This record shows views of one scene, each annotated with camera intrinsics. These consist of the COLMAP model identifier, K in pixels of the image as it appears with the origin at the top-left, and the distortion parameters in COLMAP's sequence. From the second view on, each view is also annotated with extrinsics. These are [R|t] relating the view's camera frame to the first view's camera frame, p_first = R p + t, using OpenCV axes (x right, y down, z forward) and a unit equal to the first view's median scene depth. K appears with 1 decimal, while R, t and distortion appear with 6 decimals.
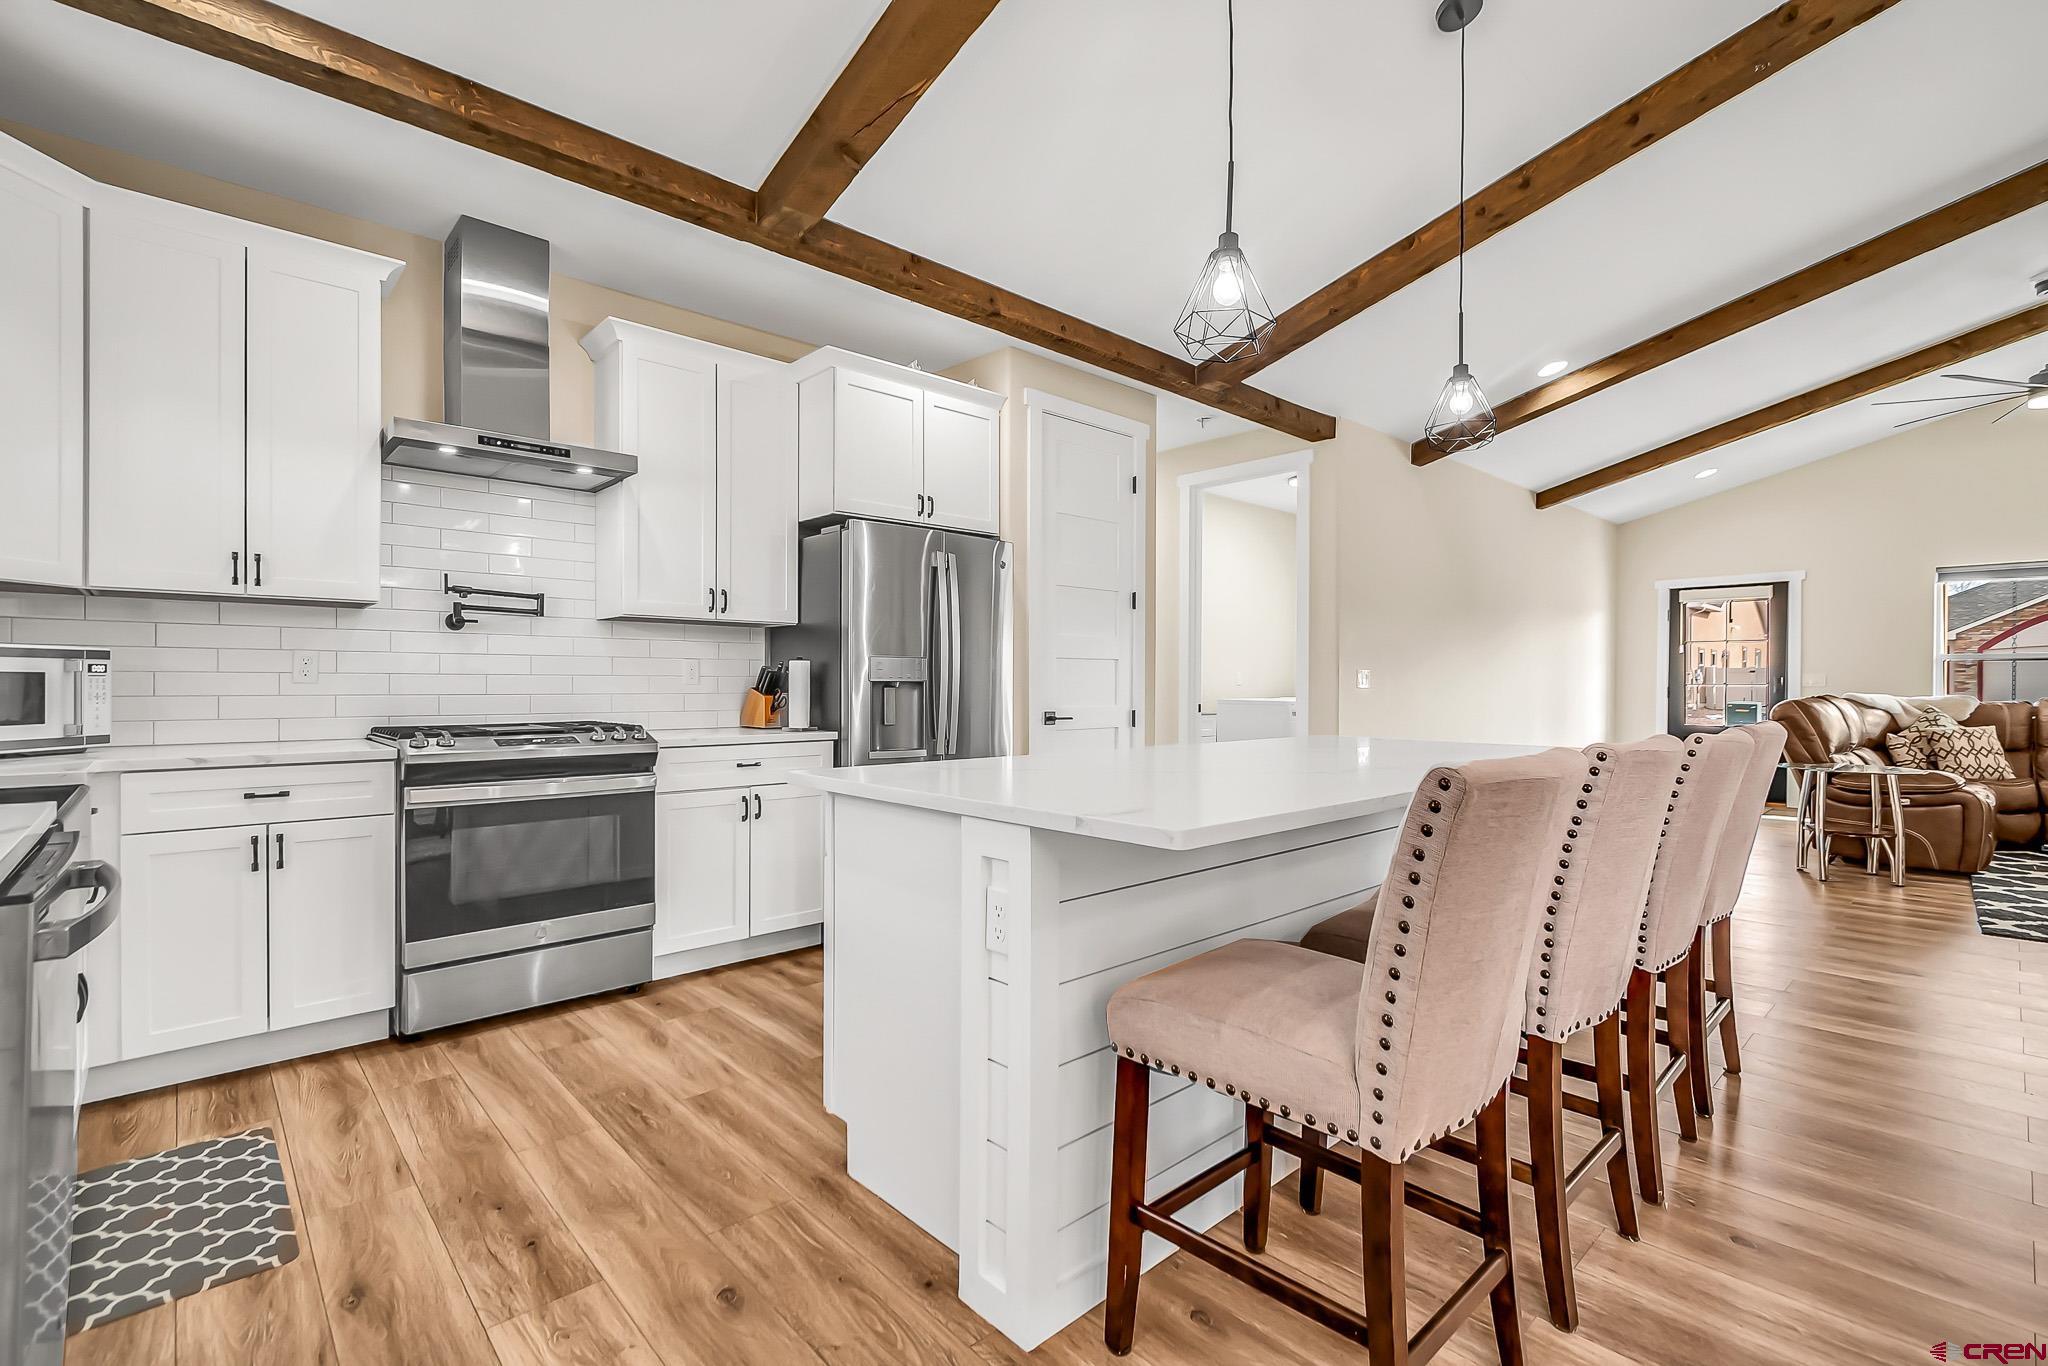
lens RADIAL K [[920.9, 0, 1018.0], [0, 920.9, 685.7], [0, 0, 1]] dist [0.003822, -0.003774]
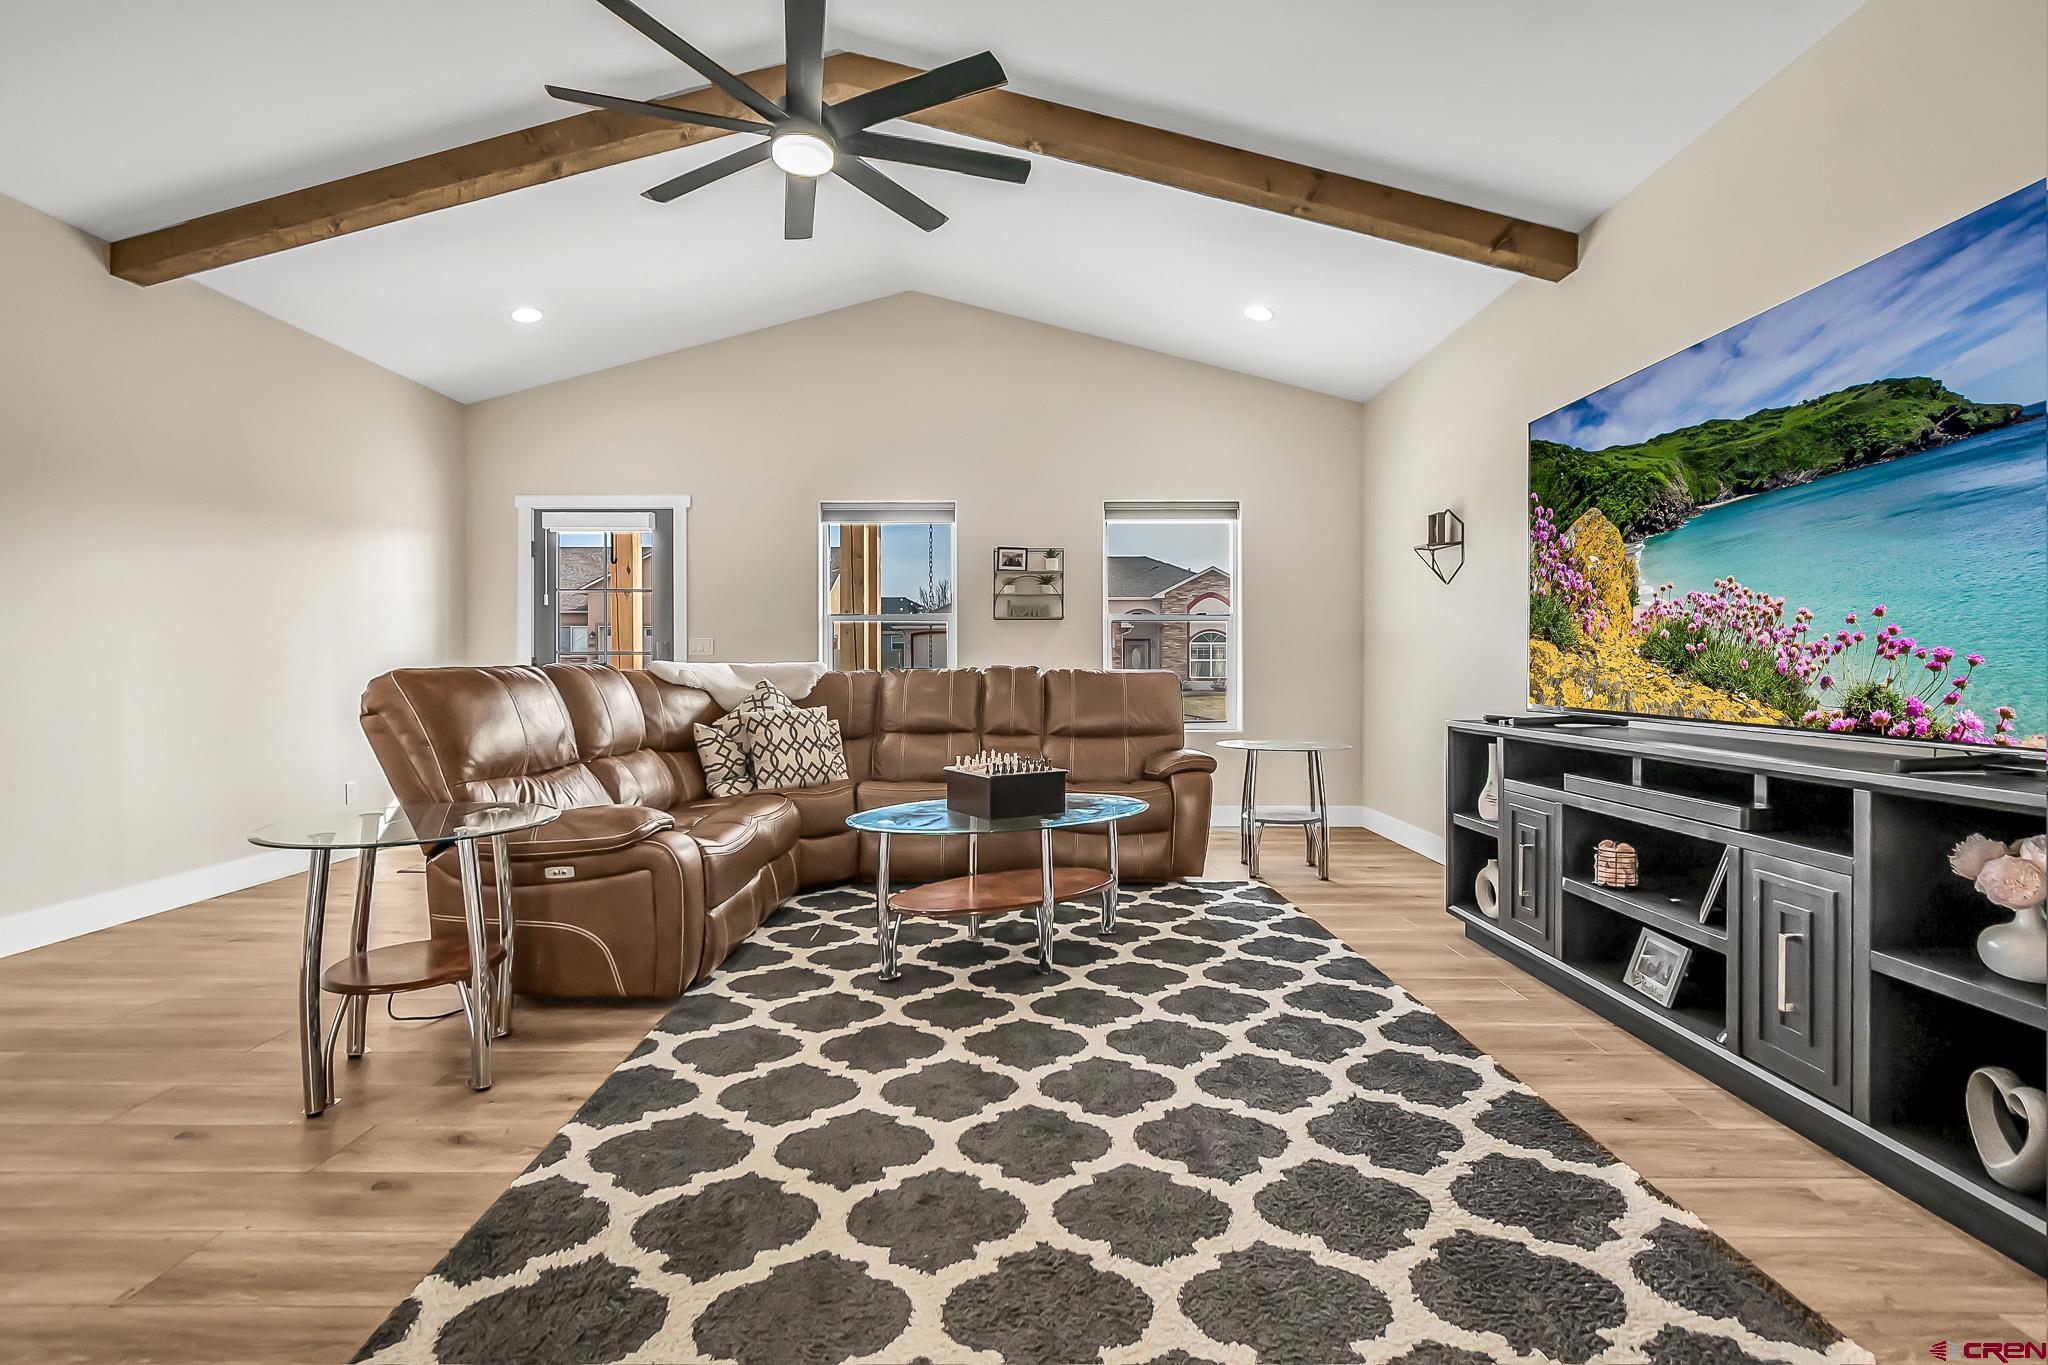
lens RADIAL K [[920.9, 0, 1024.3], [0, 920.9, 667.9], [0, 0, 1]] dist [0.003822, -0.003774]
pose [[0.679717, -0.004038, 0.733463, 1.224272], [0.004859, 0.999988, 0.001003, 0.027449], [-0.733458, 0.002882, 0.679728, 0.773274]]
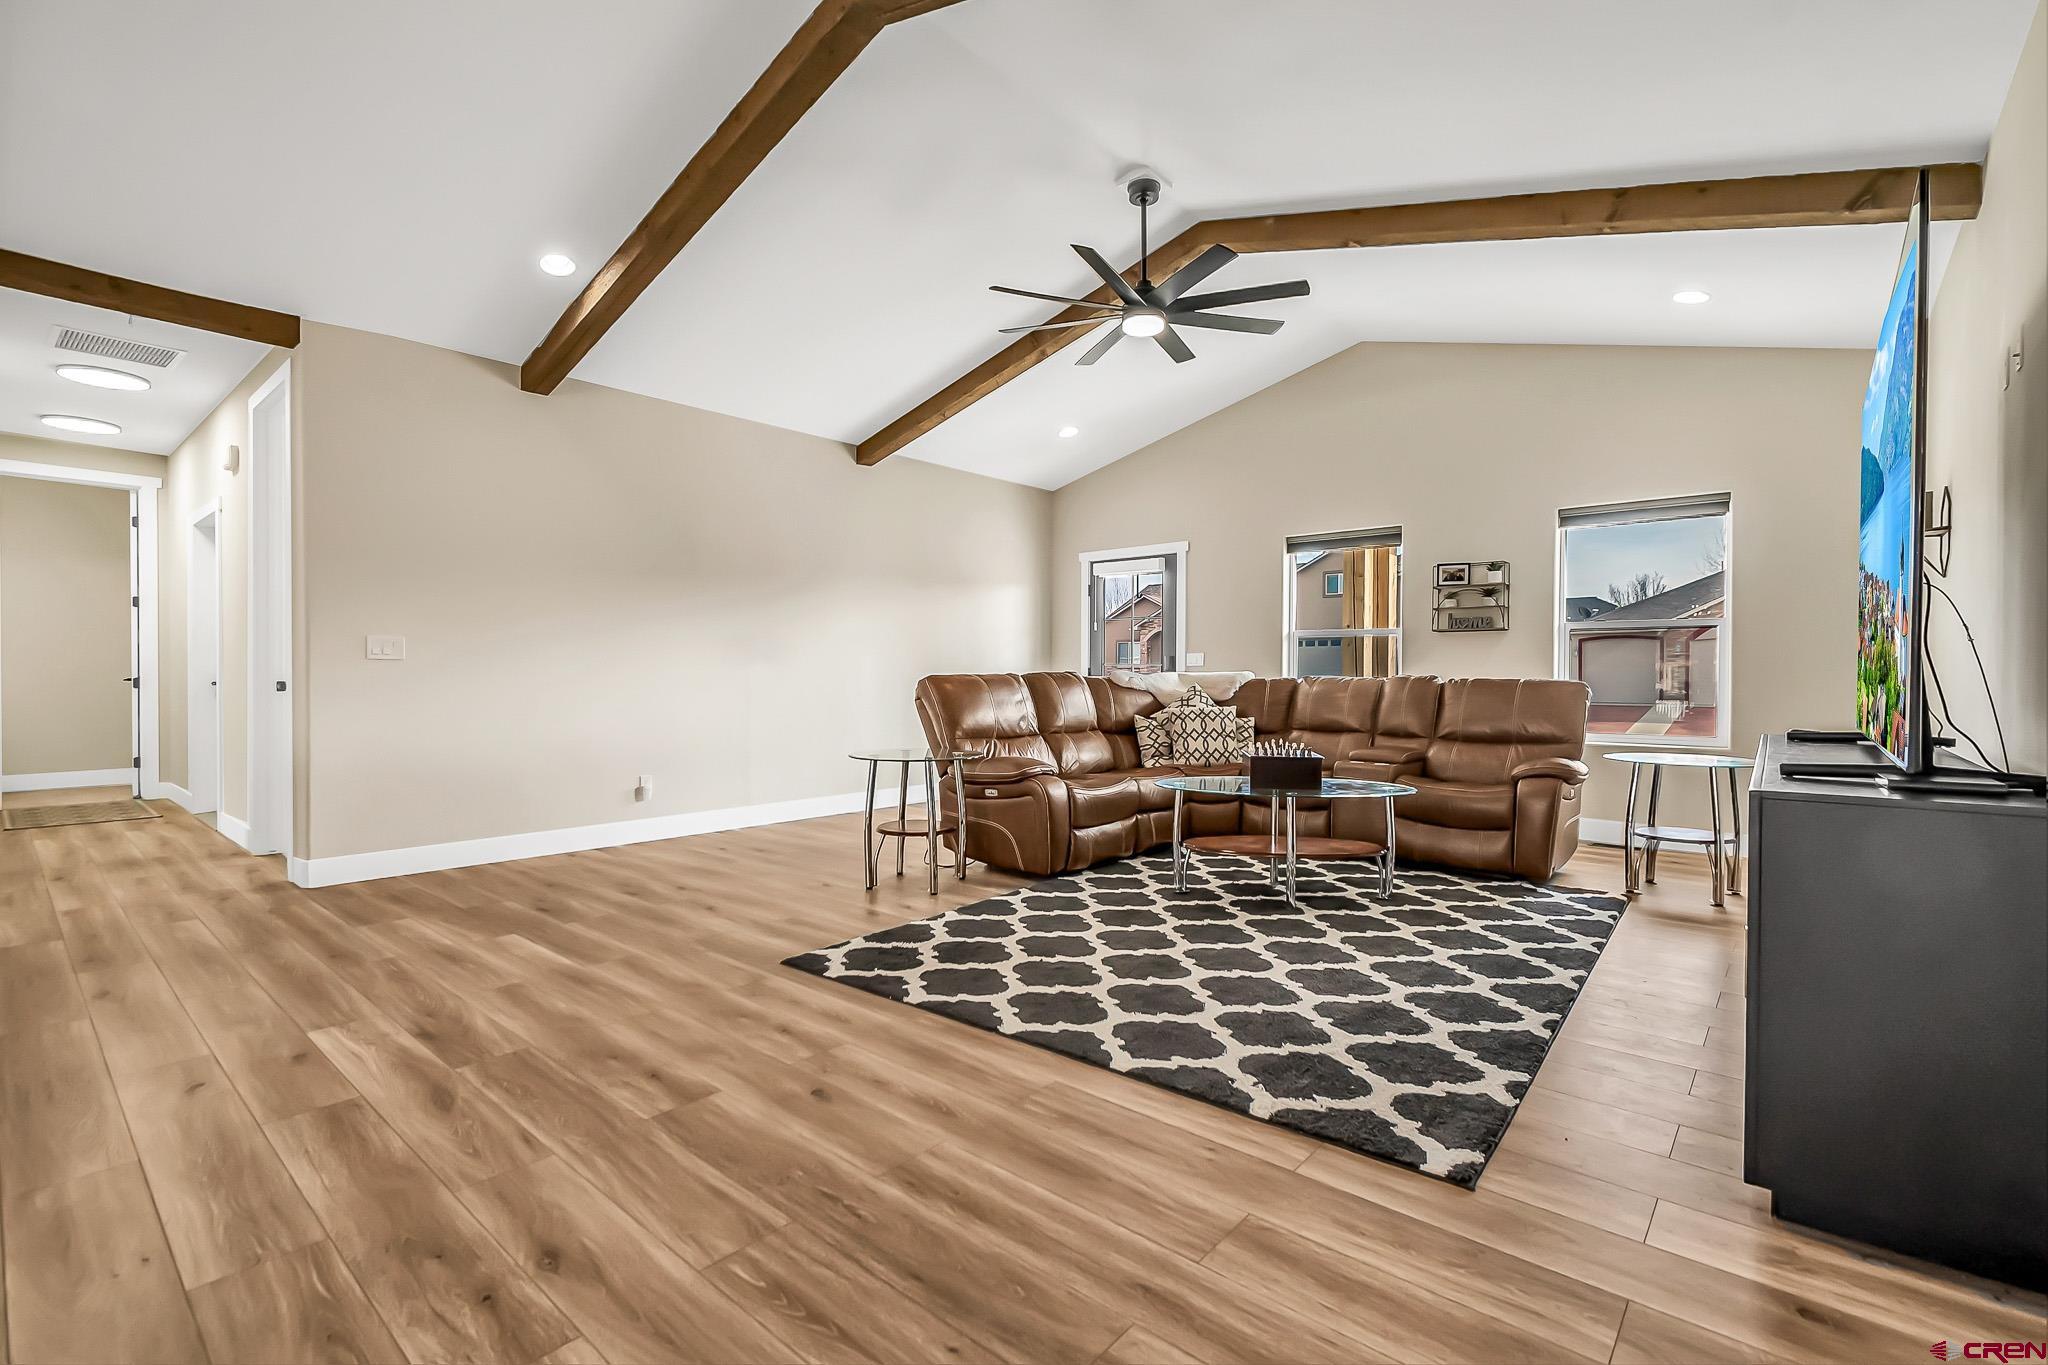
lens RADIAL K [[920.9, 0, 1019.9], [0, 920.9, 682.6], [0, 0, 1]] dist [0.003822, -0.003774]
pose [[0.993682, -0.000251, 0.112229, 1.419627], [-0.000441, 0.999981, 0.006143, 0.029035], [-0.112229, -0.006154, 0.993663, 0.236092]]
